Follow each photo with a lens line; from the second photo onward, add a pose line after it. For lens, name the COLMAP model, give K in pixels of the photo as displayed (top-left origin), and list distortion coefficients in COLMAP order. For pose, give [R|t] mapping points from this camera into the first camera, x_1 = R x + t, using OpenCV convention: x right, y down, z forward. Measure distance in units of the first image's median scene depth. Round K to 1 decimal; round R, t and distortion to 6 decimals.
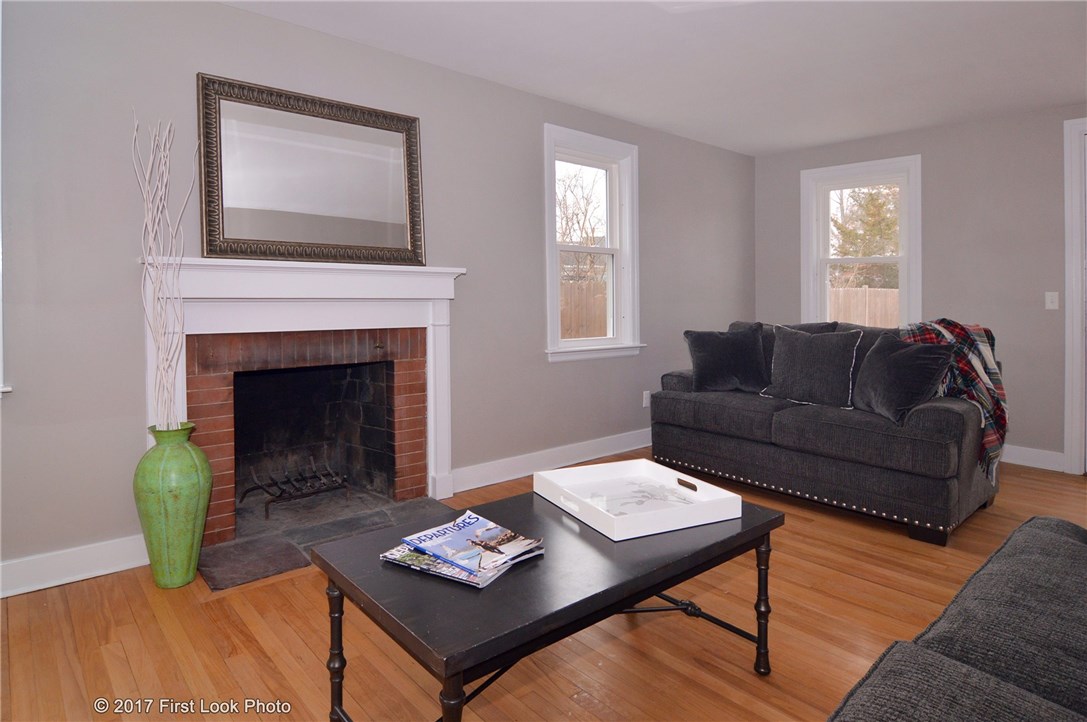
lens RADIAL K [[616.1, 0, 542.5], [0, 616.1, 299.3], [0, 0, 1]] dist [-0.000598, -0.000828]
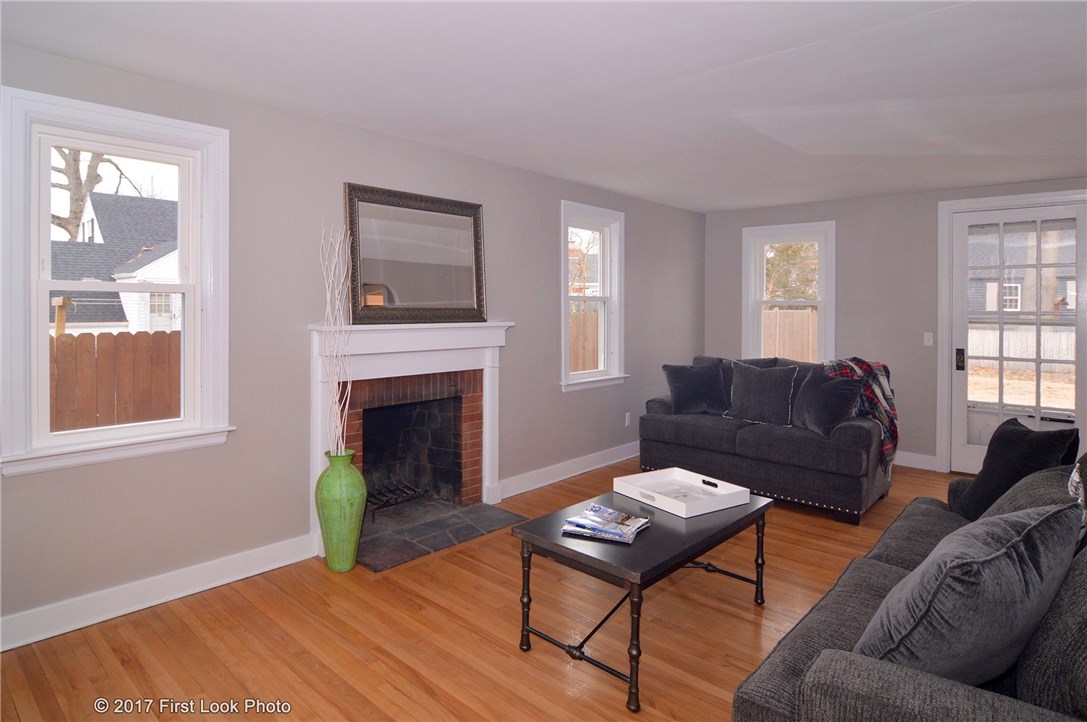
lens RADIAL K [[610.2, 0, 560.5], [0, 610.2, 310.0], [0, 0, 1]] dist [0.001966, 0.000451]
pose [[0.988824, 0.012438, 0.148570, -0.221032], [-0.011623, 0.999912, -0.006355, -0.069197], [-0.148636, 0.004557, 0.988881, -0.265838]]
